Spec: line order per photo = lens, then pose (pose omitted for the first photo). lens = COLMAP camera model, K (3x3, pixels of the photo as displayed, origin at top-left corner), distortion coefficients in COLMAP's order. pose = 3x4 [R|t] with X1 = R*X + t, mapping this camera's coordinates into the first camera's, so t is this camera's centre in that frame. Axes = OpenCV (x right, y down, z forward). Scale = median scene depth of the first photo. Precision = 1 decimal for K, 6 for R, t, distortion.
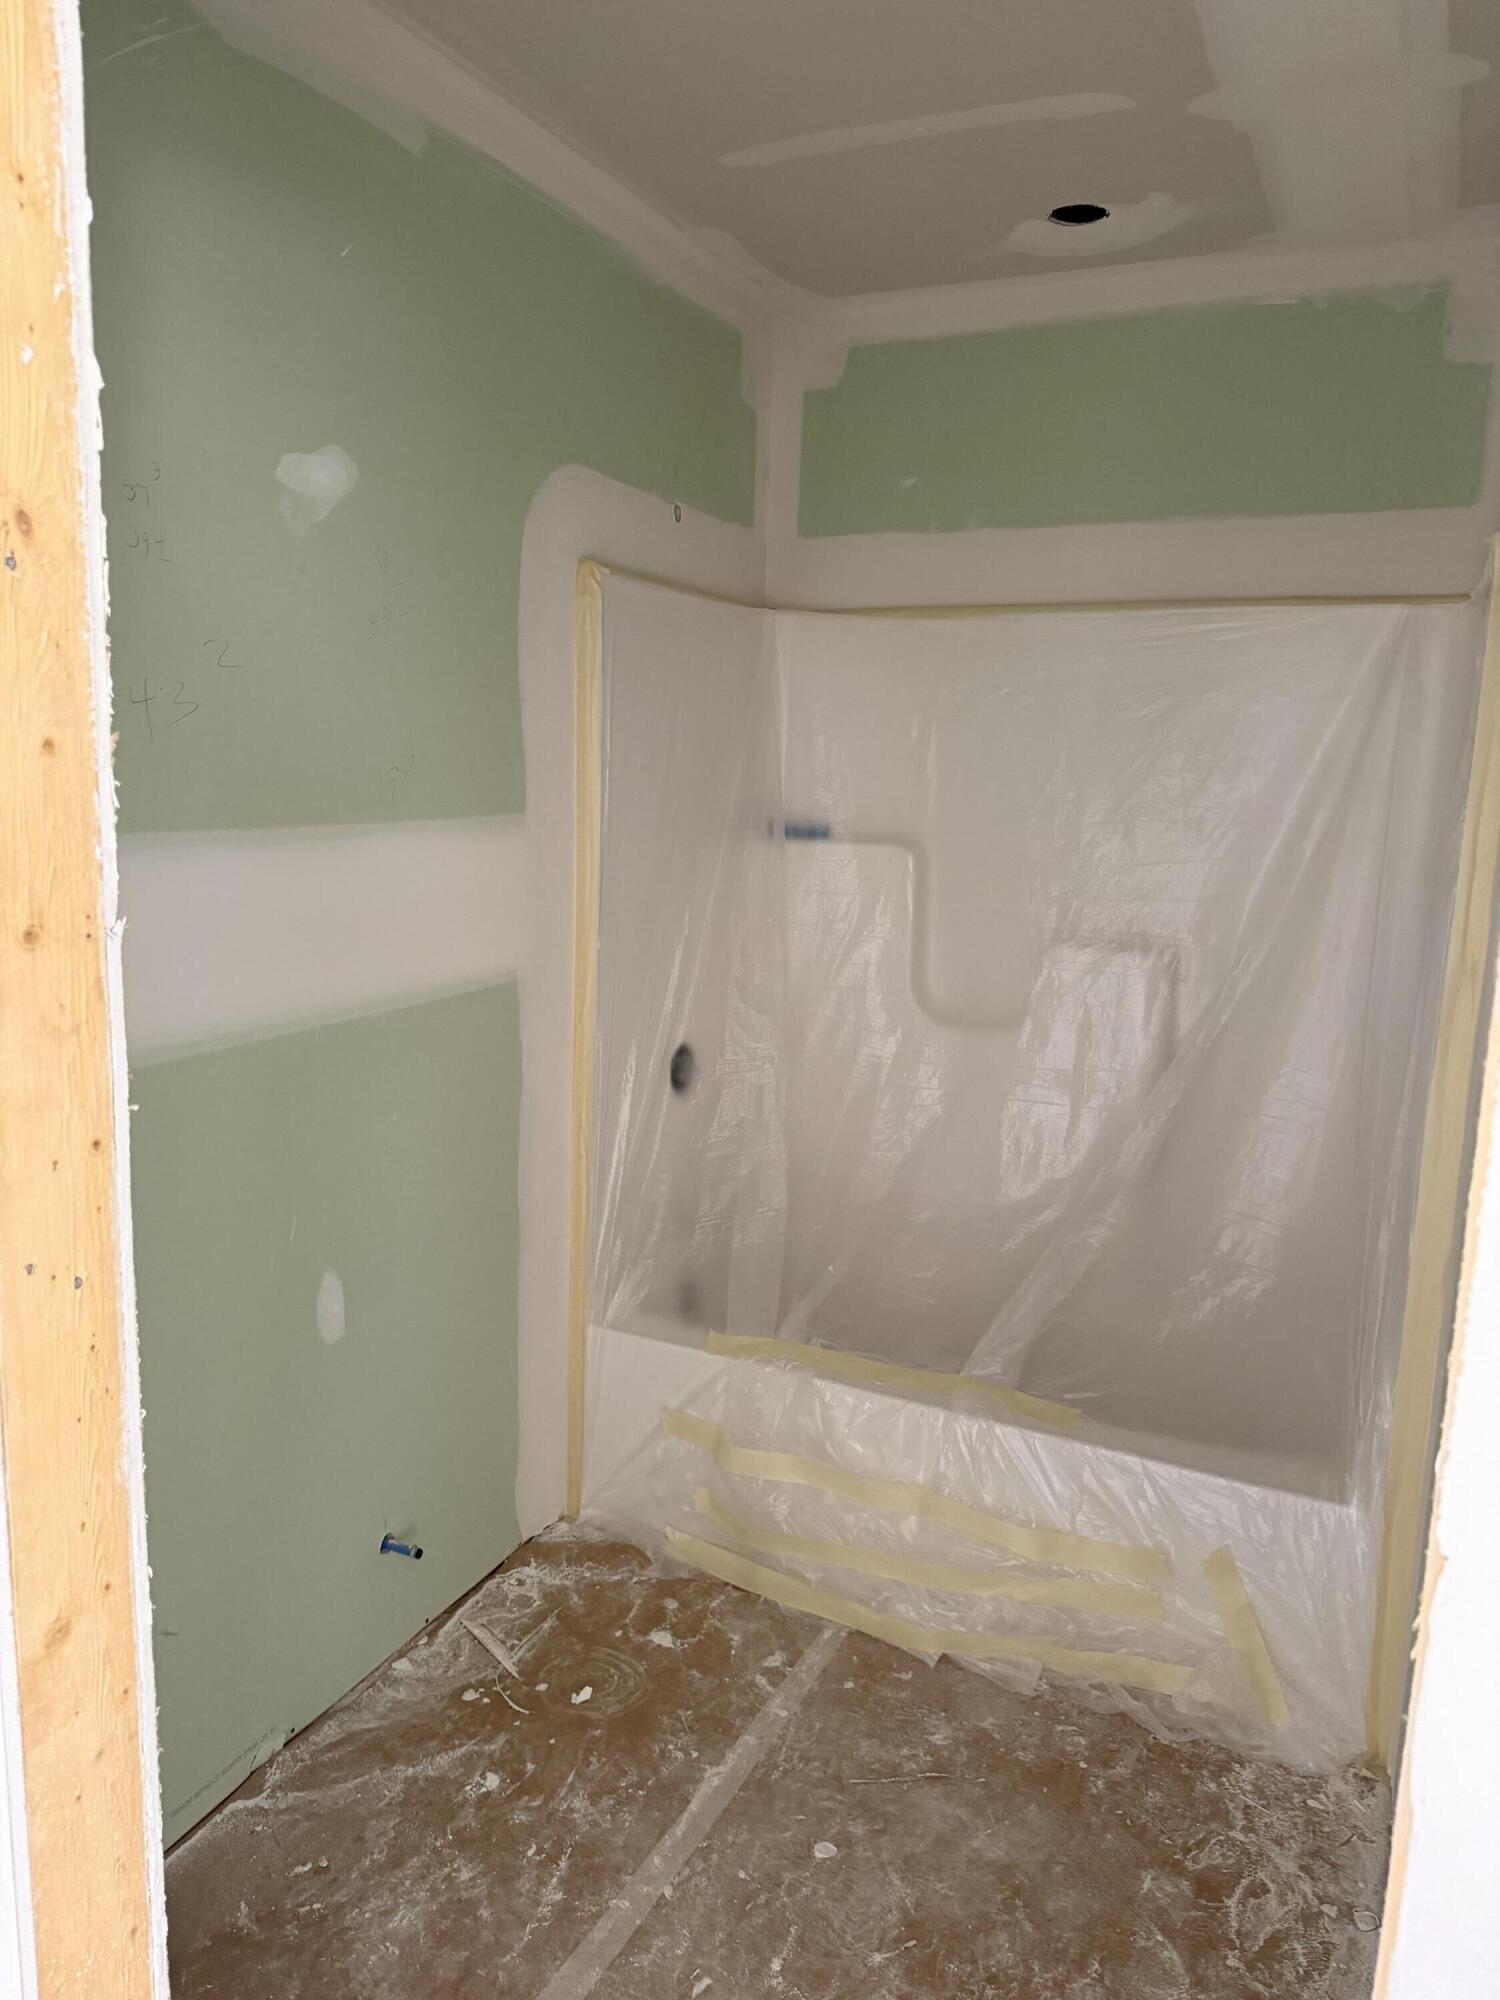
lens RADIAL K [[1376.8, 0, 750.0], [0, 1376.8, 1000.0], [0, 0, 1]] dist [0.022227, -0.002657]
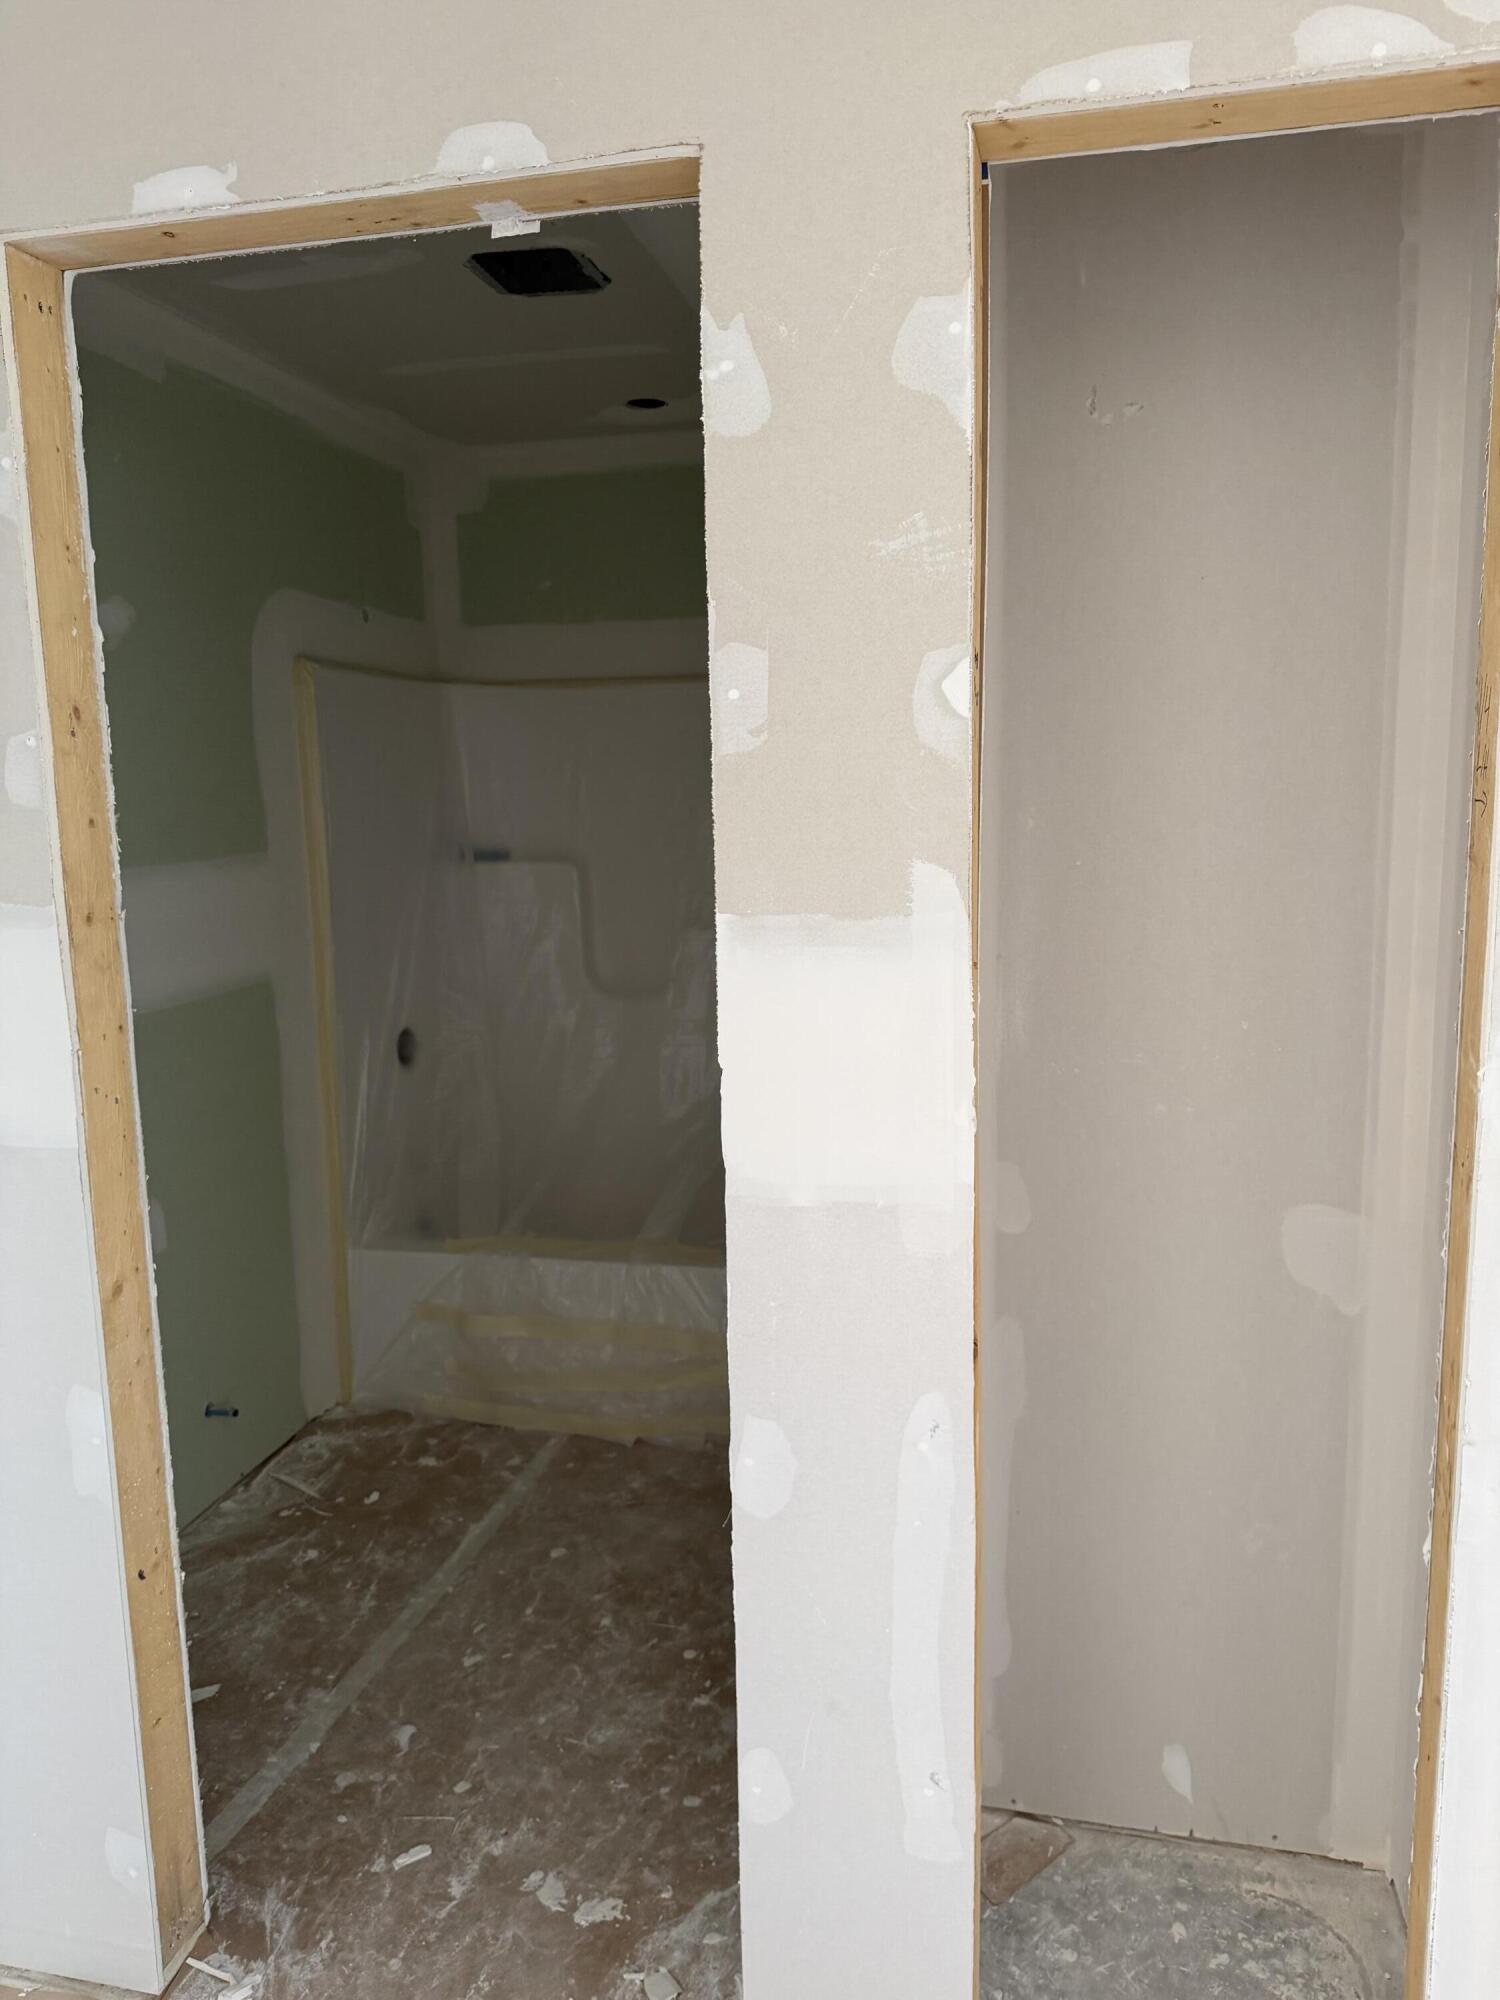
lens RADIAL K [[1422.4, 0, 750.0], [0, 1422.4, 1000.0], [0, 0, 1]] dist [0.135939, -0.291841]
pose [[0.974858, -0.081240, 0.207491, -0.014458], [0.086151, 0.996173, -0.014728, 0.069433], [-0.205501, 0.032233, 0.978126, -0.462149]]
